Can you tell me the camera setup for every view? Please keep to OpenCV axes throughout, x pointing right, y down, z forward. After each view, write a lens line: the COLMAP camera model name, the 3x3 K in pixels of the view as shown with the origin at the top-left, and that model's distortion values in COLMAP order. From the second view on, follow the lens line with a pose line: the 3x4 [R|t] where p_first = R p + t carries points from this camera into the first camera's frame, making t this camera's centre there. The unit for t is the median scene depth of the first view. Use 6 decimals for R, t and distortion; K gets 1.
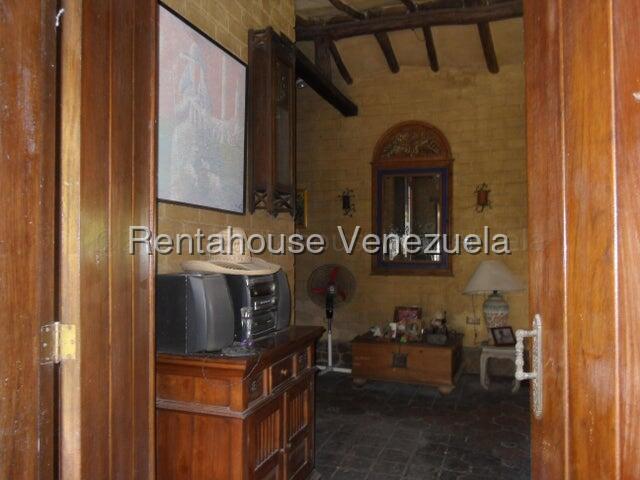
lens RADIAL K [[530.3, 0, 320.0], [0, 530.3, 240.0], [0, 0, 1]] dist [-0.012904, 0.001383]
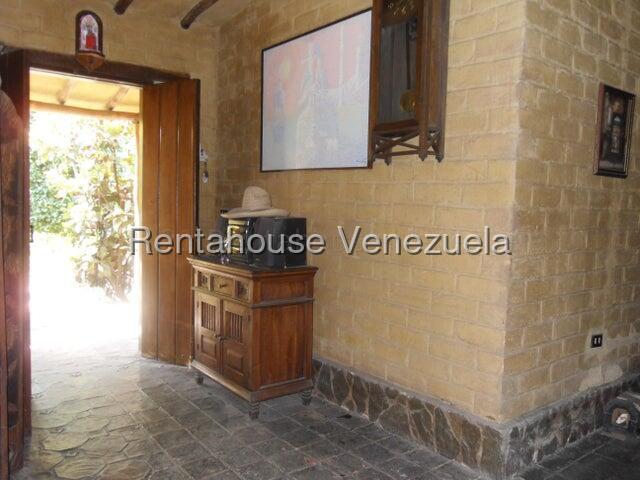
lens RADIAL K [[530.3, 0, 320.0], [0, 530.3, 240.0], [0, 0, 1]] dist [-0.012904, 0.001383]
pose [[-0.553231, 0.052436, -0.831376, 0.435168], [-0.007001, 0.997689, 0.067585, 0.010876], [0.832999, 0.043210, -0.551585, 0.891551]]
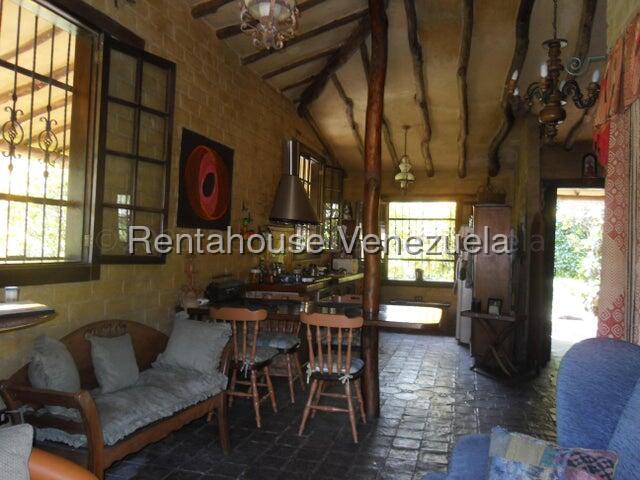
lens RADIAL K [[523.1, 0, 320.0], [0, 523.1, 240.0], [0, 0, 1]] dist [0.065035, 0.001002]
pose [[-0.997813, -0.026373, -0.060617, 0.613325], [-0.025262, 0.999500, -0.019026, 0.012741], [0.061089, -0.017453, -0.997980, 1.242649]]
